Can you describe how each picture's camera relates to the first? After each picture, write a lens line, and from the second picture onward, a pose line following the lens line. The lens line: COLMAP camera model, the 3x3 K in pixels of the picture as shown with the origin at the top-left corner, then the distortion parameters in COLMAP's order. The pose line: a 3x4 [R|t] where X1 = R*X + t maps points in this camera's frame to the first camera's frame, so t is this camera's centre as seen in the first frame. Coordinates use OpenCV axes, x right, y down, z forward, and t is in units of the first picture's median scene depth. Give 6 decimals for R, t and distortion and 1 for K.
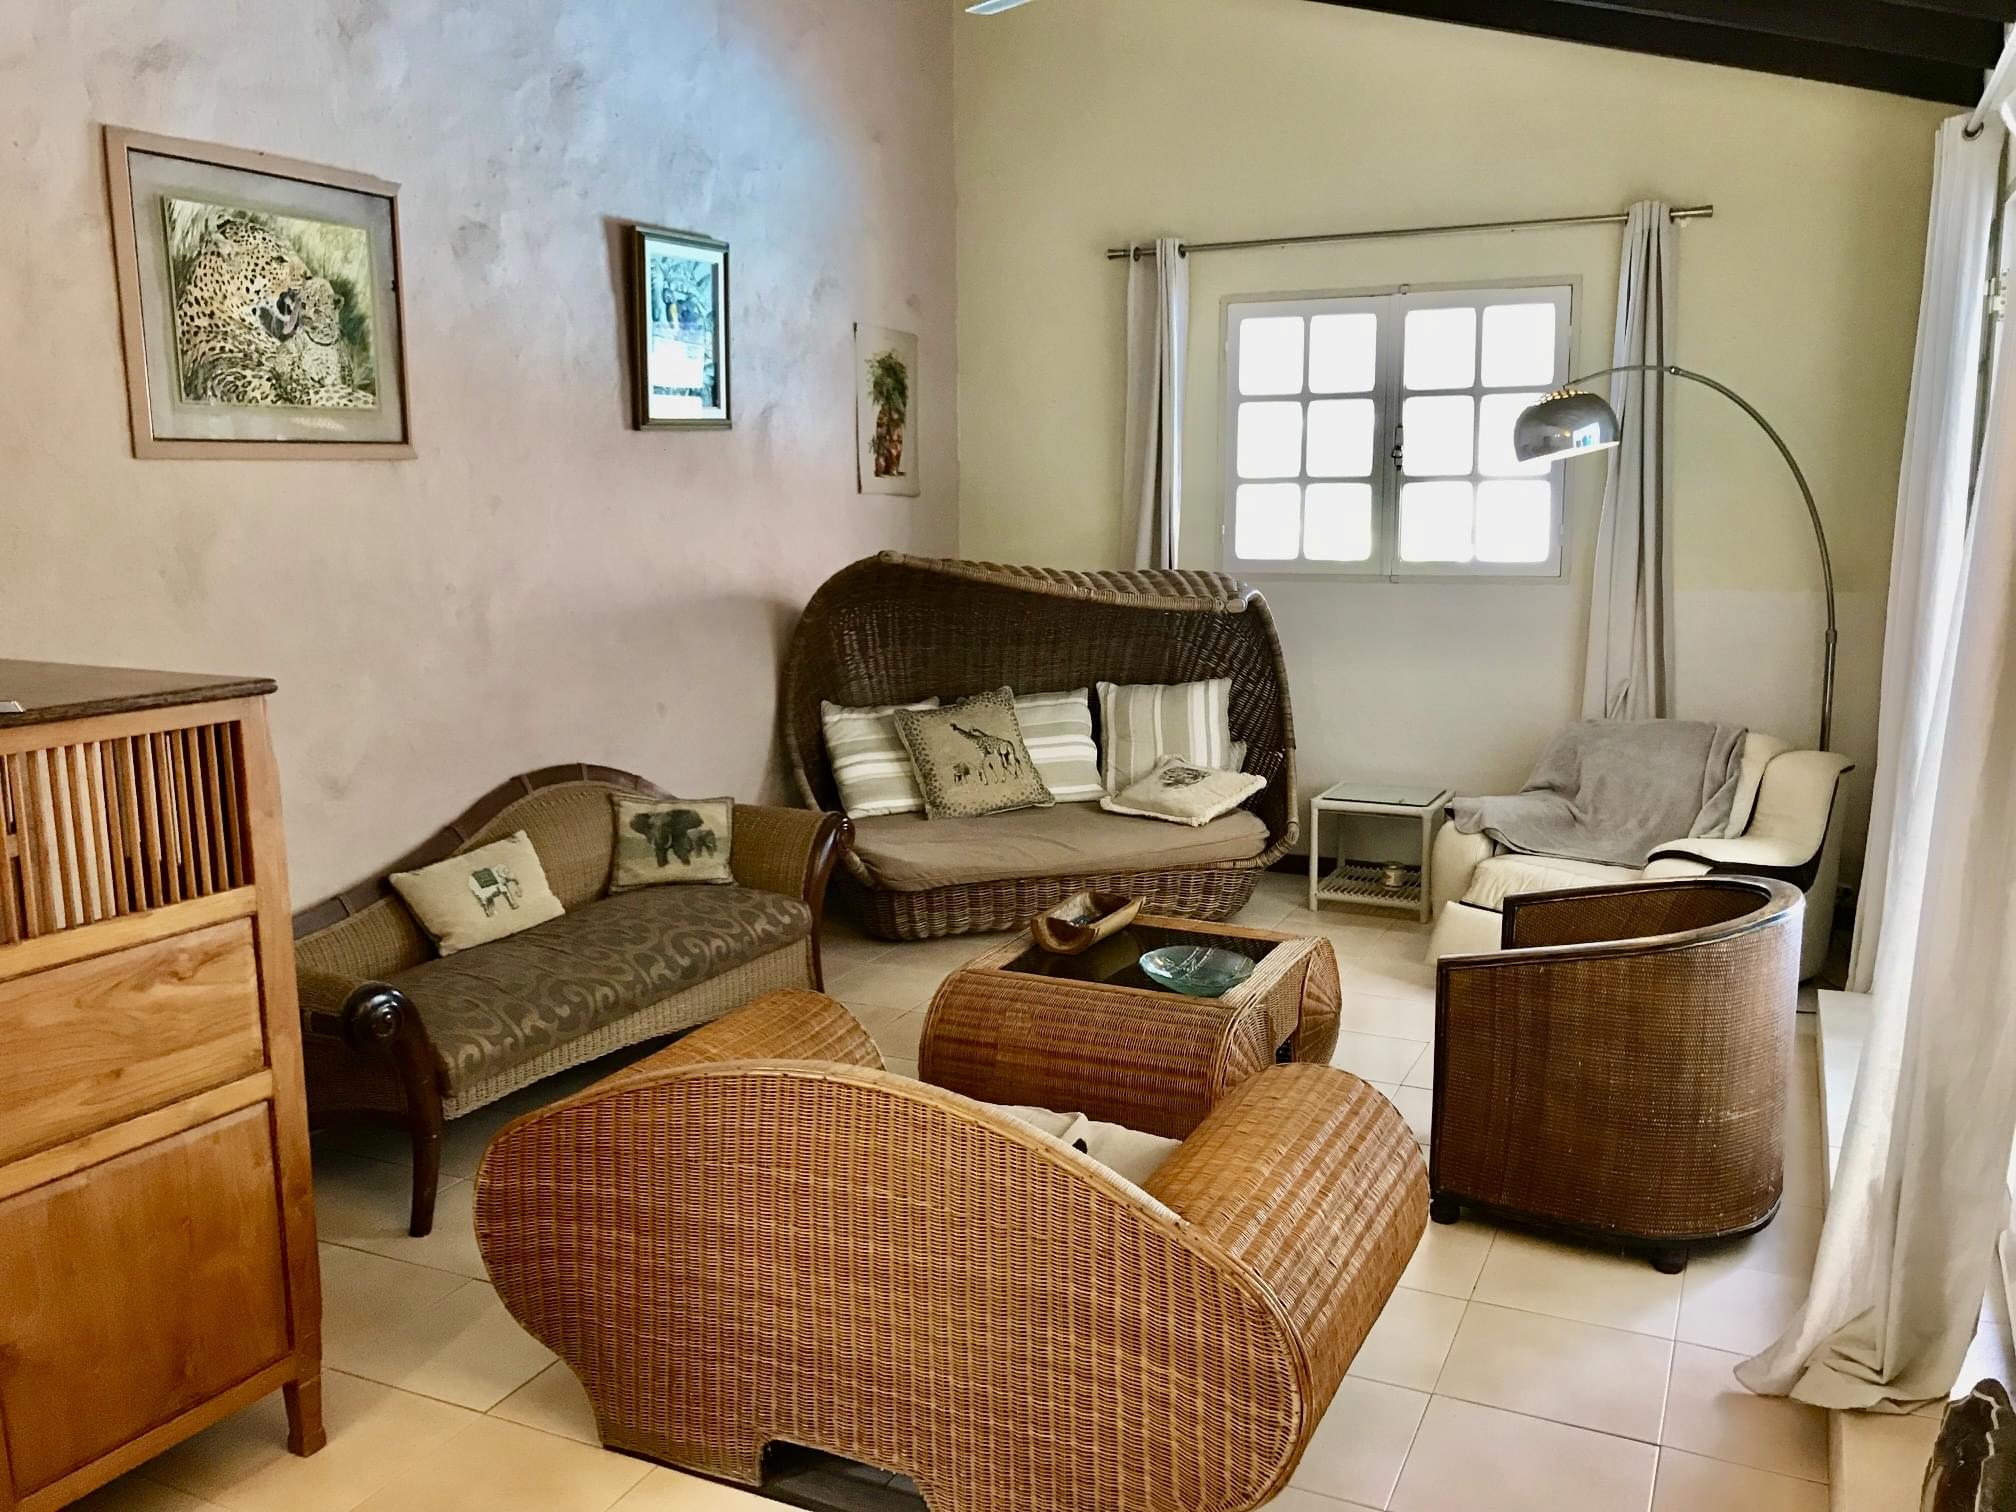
lens RADIAL K [[1658.1, 0, 1008.0], [0, 1658.1, 756.0], [0, 0, 1]] dist [0.035584, -0.058580]
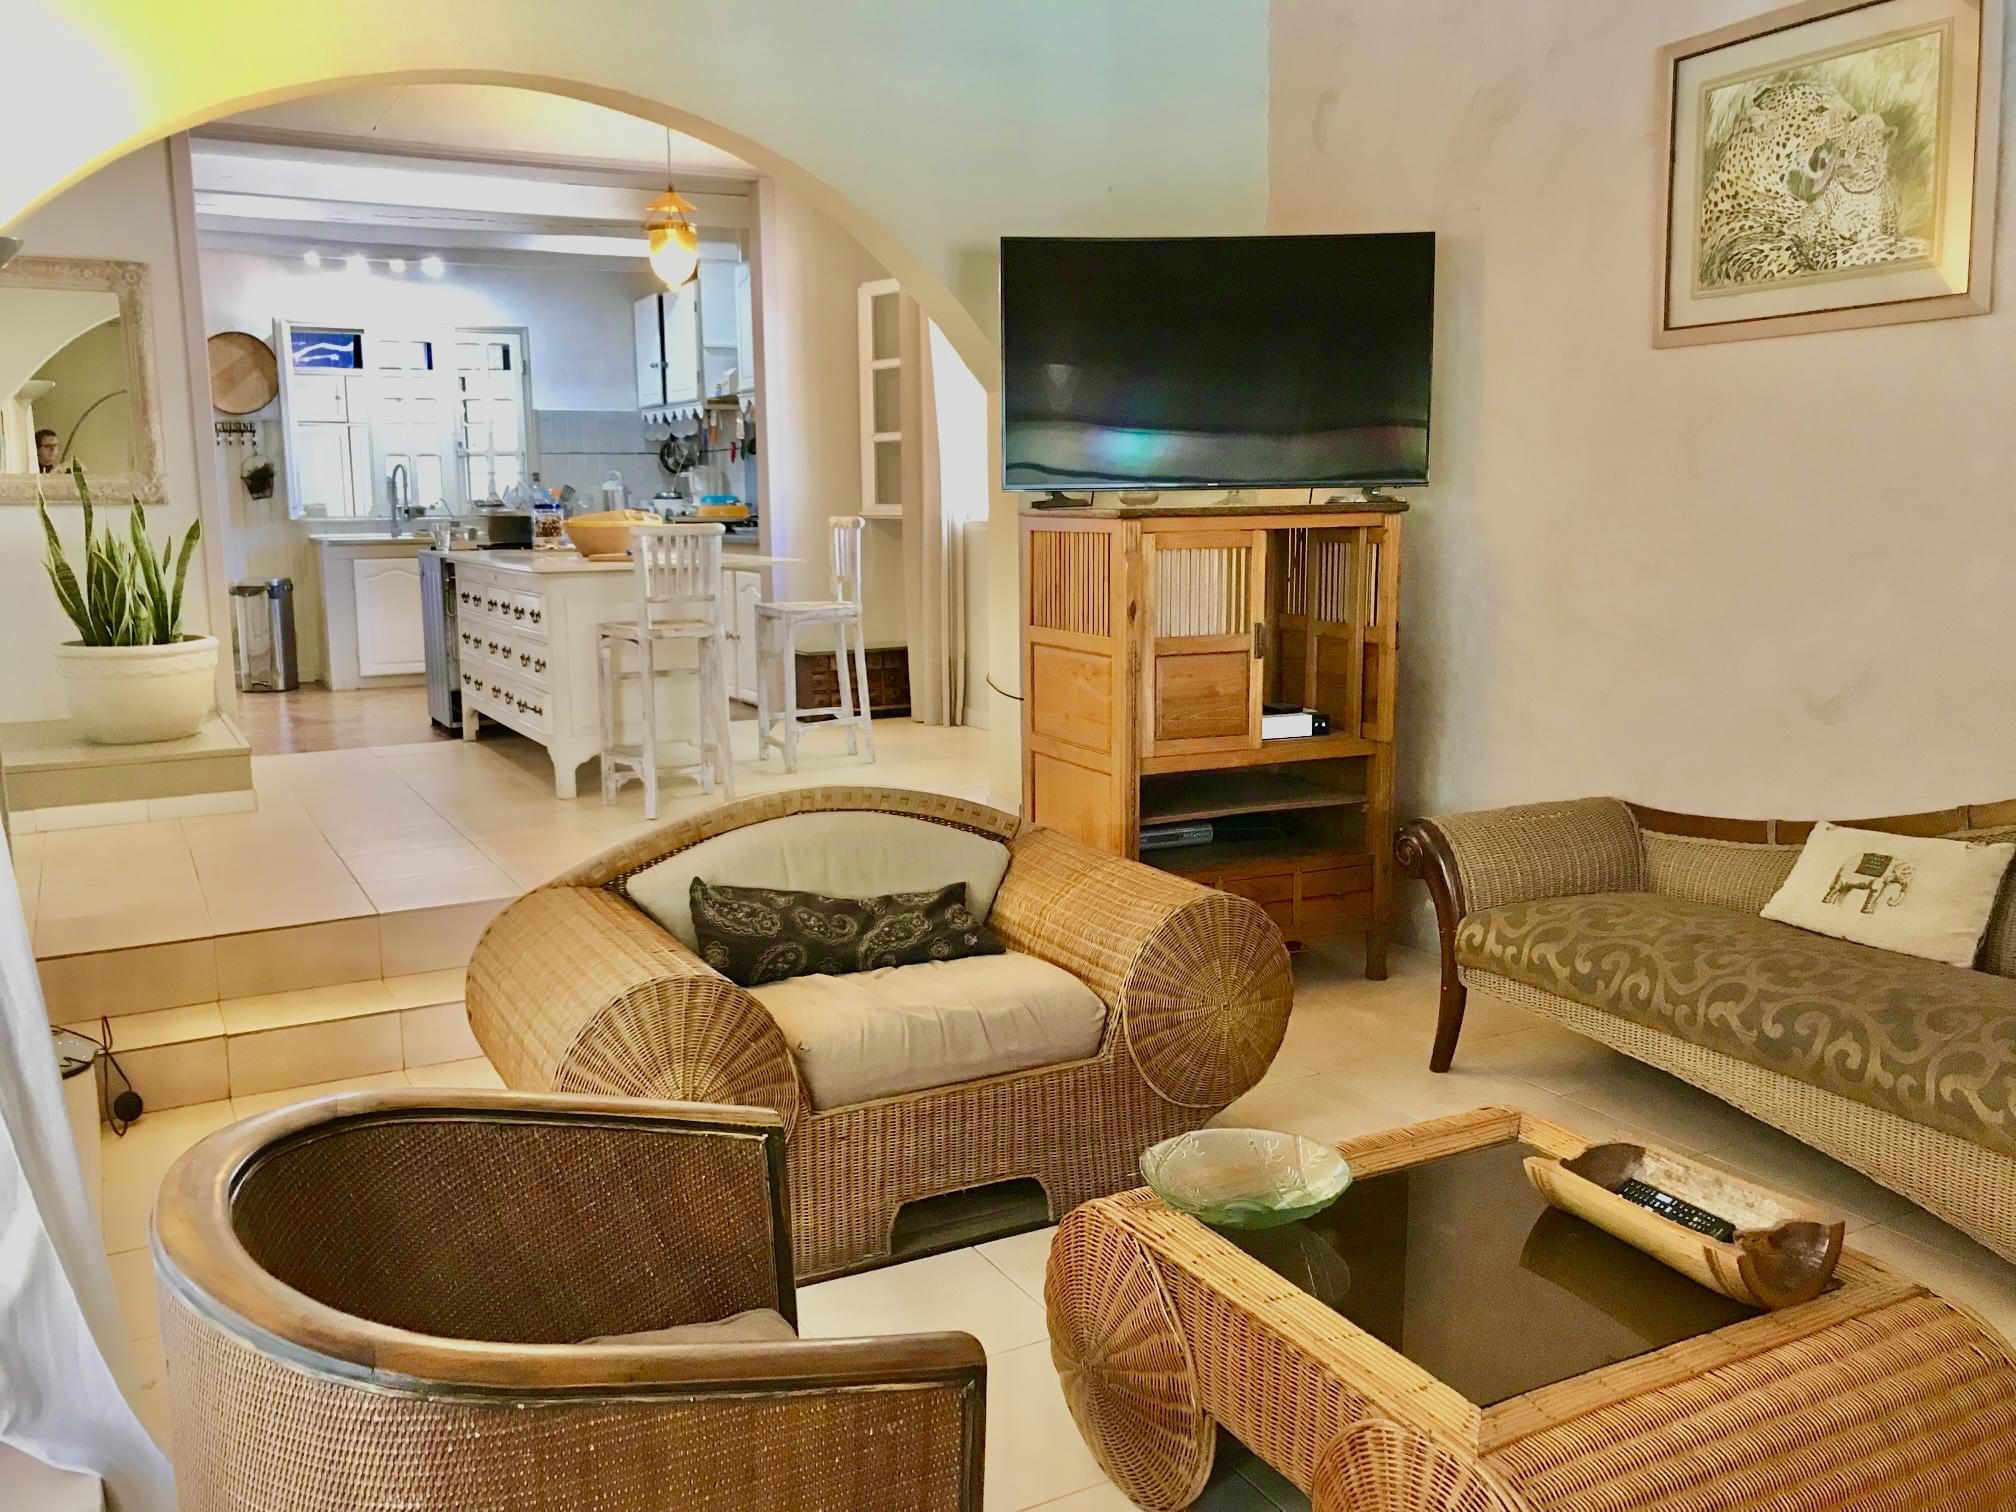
lens RADIAL K [[1658.1, 0, 1008.0], [0, 1658.1, 756.0], [0, 0, 1]] dist [0.035584, -0.058580]
pose [[-0.600176, 0.136732, -0.788095, 0.595569], [-0.115961, 0.959998, 0.254867, -0.141347], [0.791418, 0.244353, -0.560312, 1.253703]]
